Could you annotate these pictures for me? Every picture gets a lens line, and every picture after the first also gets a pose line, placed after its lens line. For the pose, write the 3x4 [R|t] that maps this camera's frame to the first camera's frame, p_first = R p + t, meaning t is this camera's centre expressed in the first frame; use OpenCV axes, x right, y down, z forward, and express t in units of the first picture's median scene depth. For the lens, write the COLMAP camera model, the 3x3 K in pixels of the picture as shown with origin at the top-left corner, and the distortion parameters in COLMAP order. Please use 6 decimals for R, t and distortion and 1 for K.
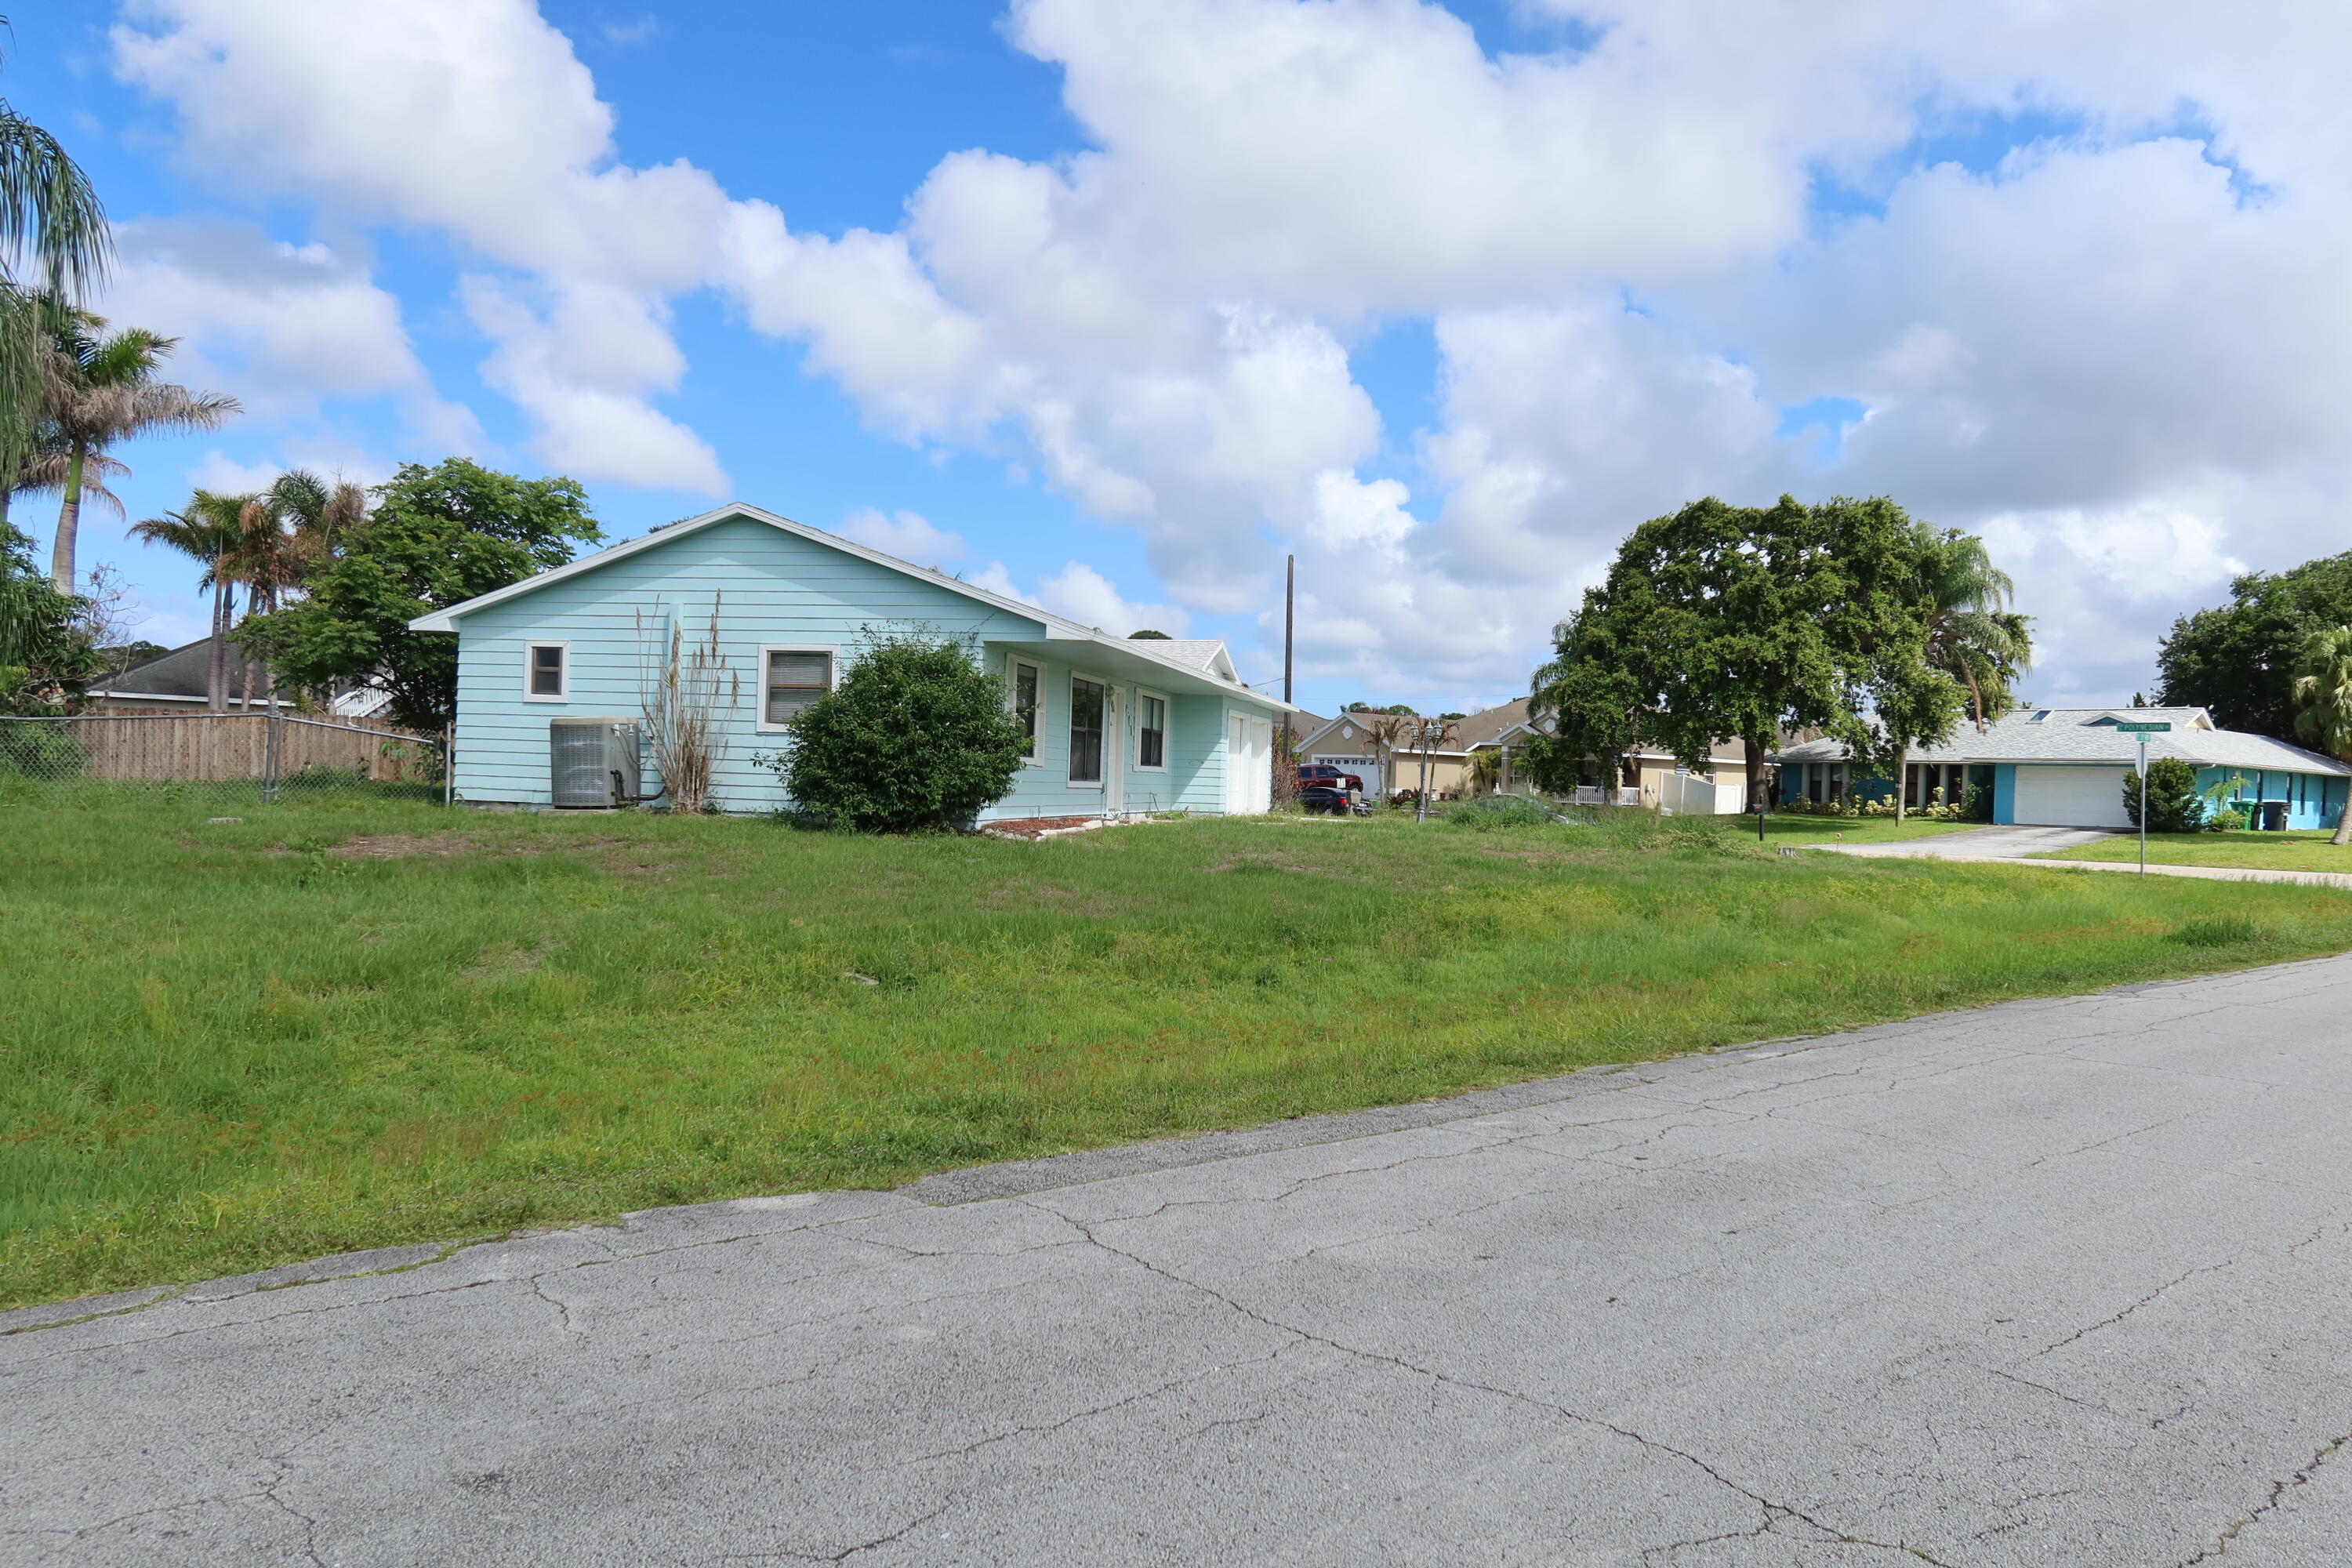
lens RADIAL K [[1588.8, 0, 1122.3], [0, 1588.8, 792.2], [0, 0, 1]] dist [-0.042971, 0.000803]
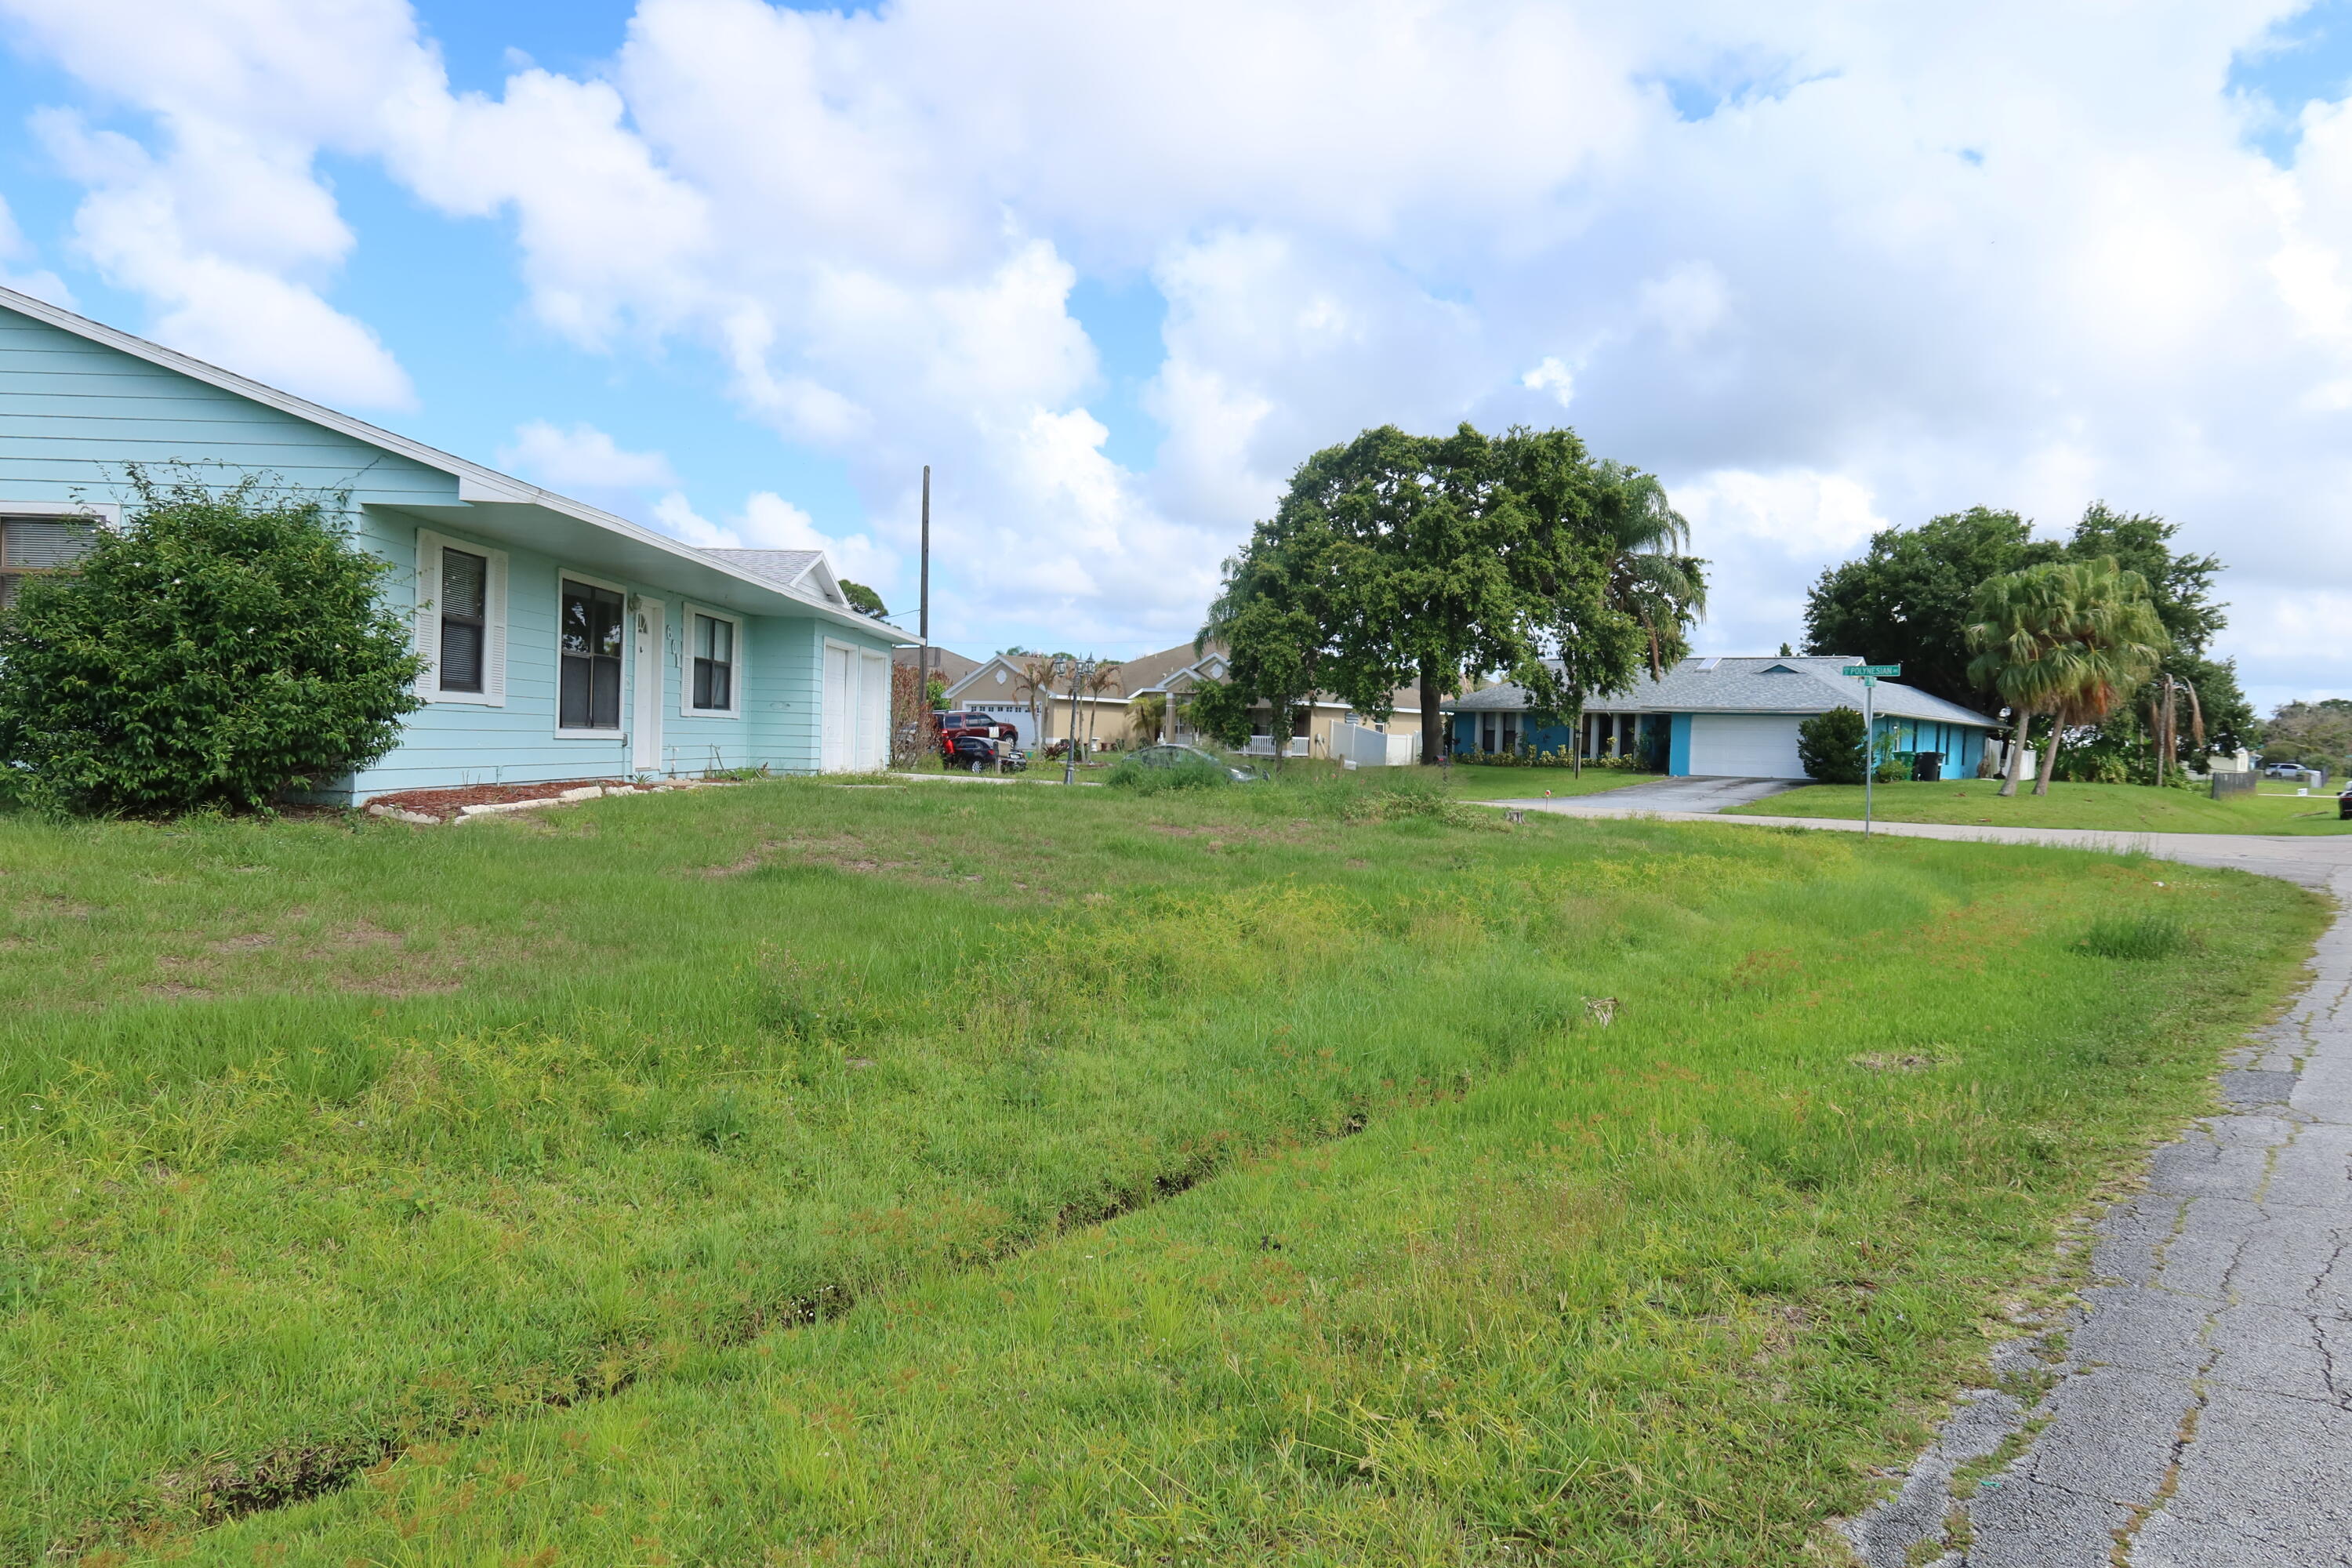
lens RADIAL K [[1632.3, 0, 1165.1], [0, 1632.3, 791.7], [0, 0, 1]] dist [-0.010117, -0.003707]
pose [[0.972457, -0.007332, 0.232966, 0.024700], [0.000189, 0.999530, 0.030669, -0.000617], [-0.233081, -0.029780, 0.972001, 0.109654]]
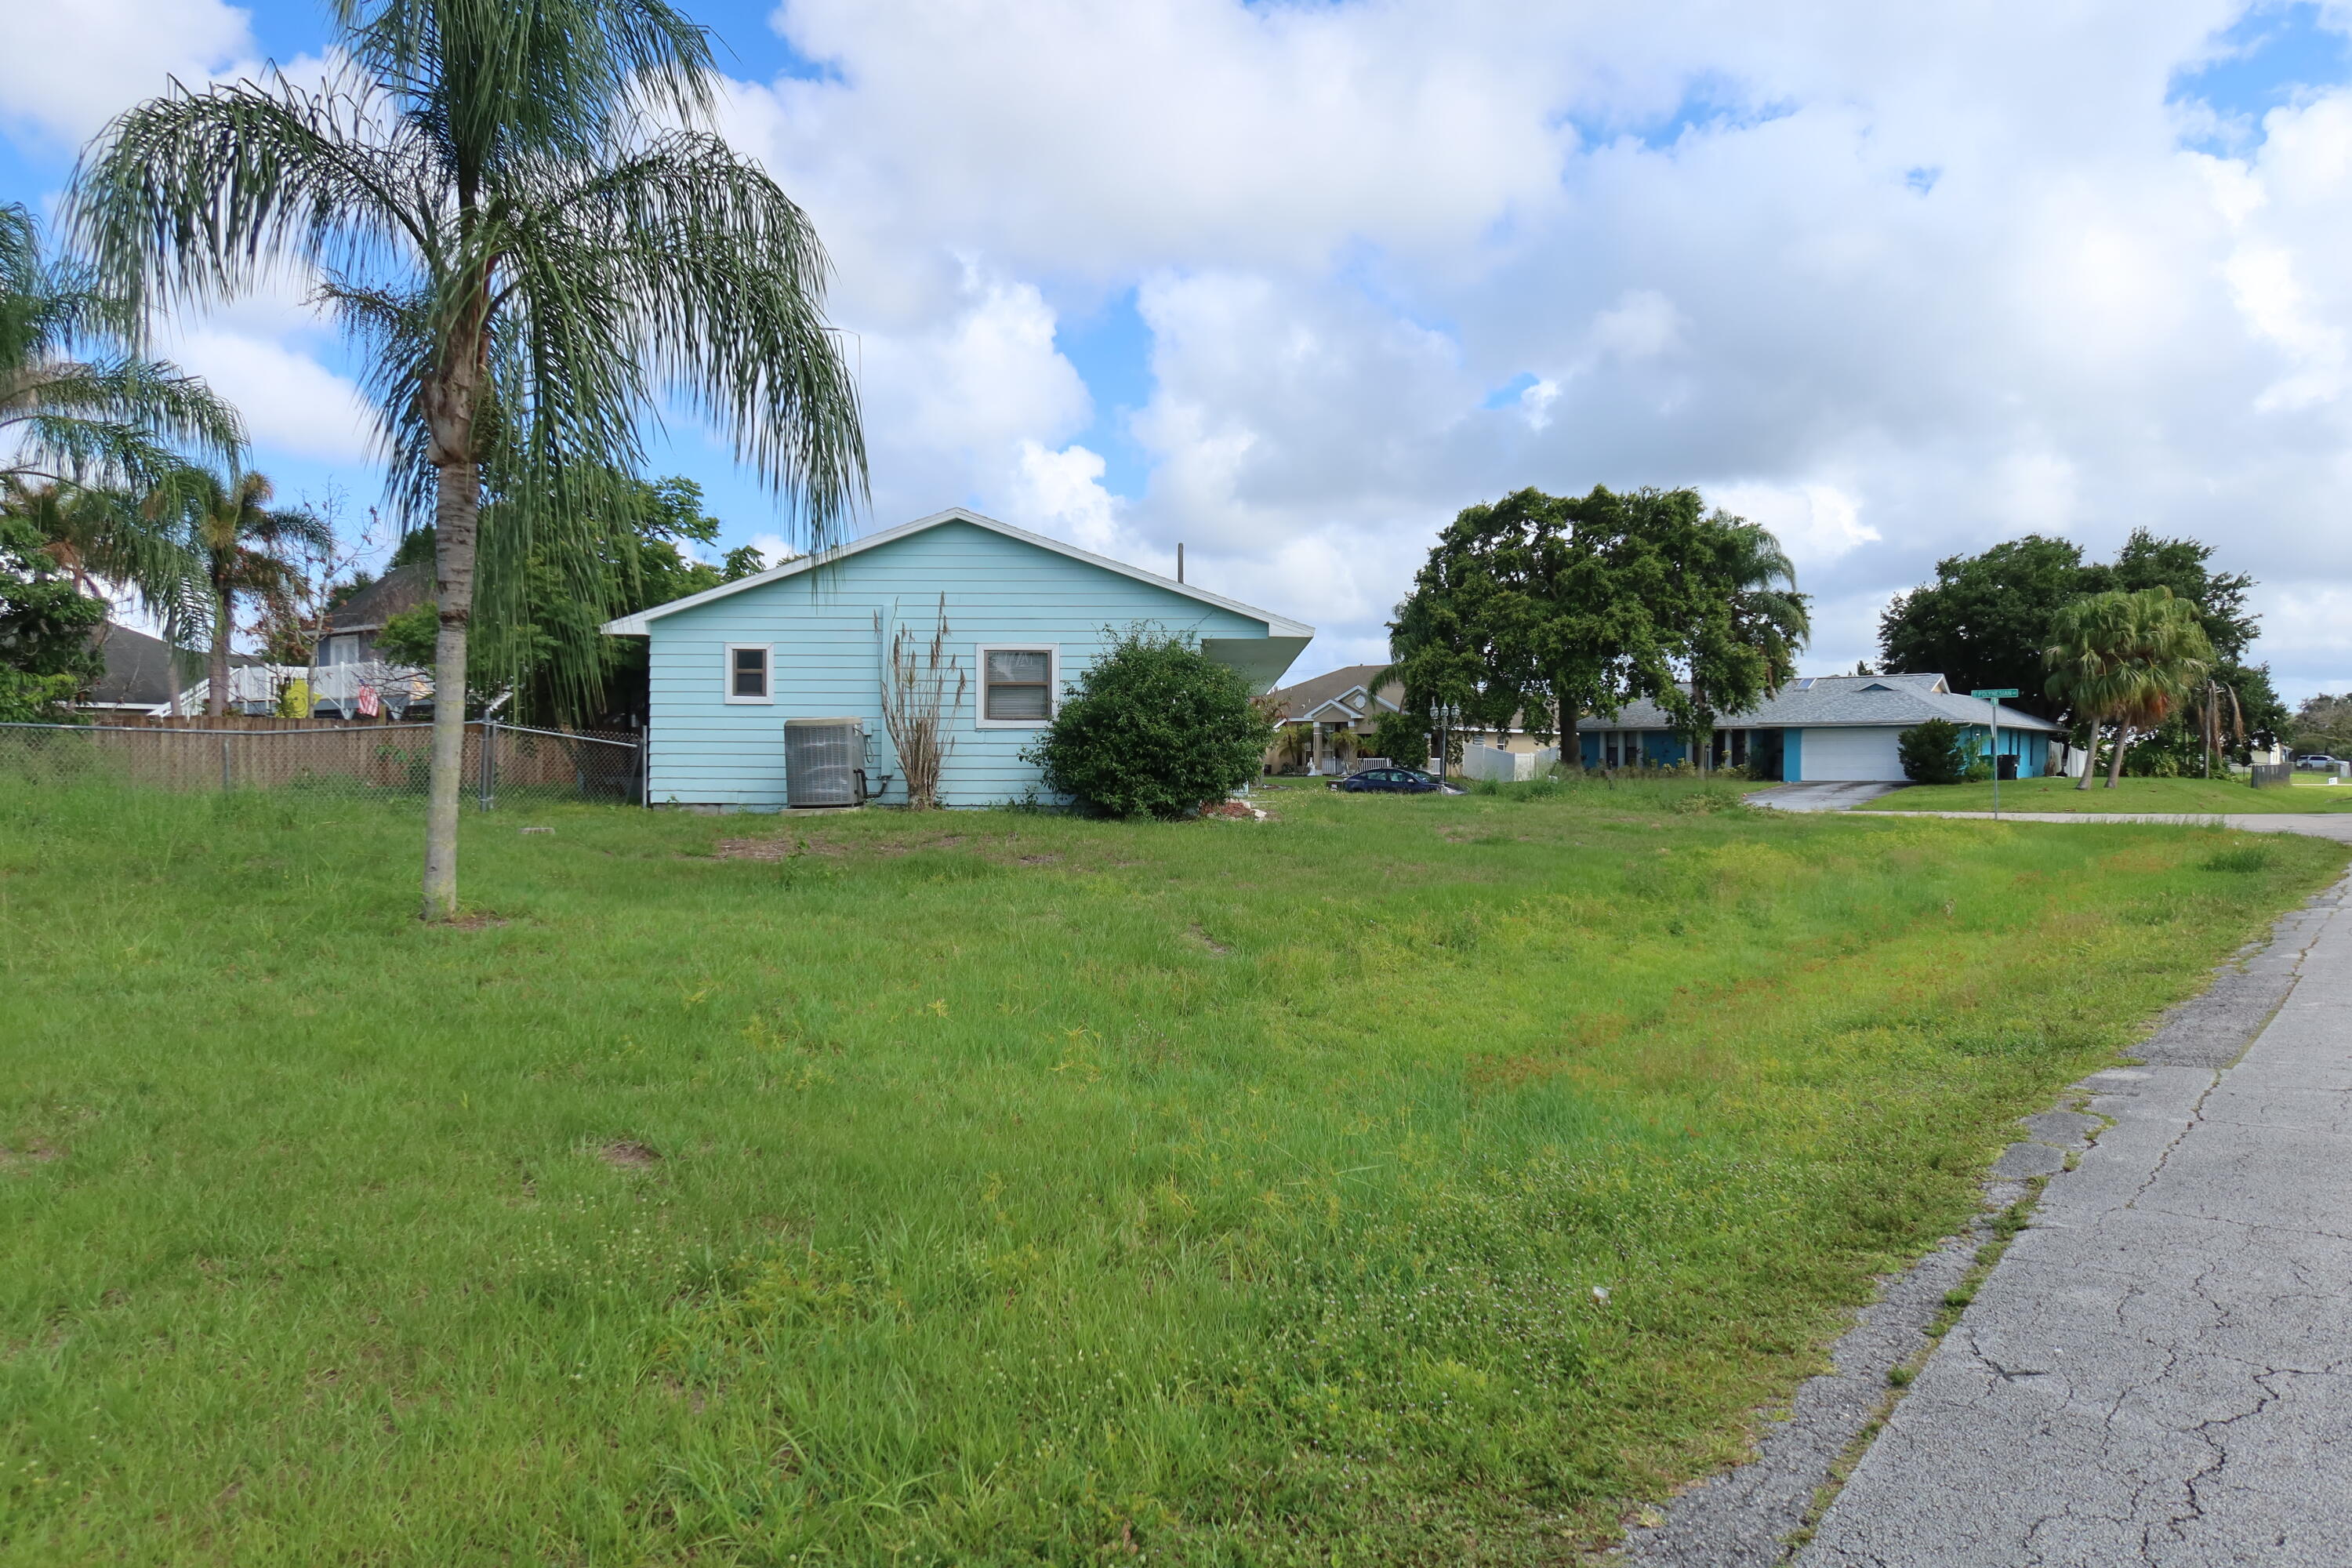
lens RADIAL K [[1610.8, 0, 1161.6], [0, 1610.8, 806.5], [0, 0, 1]] dist [-0.029676, 0.011696]
pose [[0.976995, -0.034598, 0.210437, -0.127208], [0.030206, 0.999254, 0.024052, -0.003209], [-0.211112, -0.017142, 0.977312, -0.023512]]
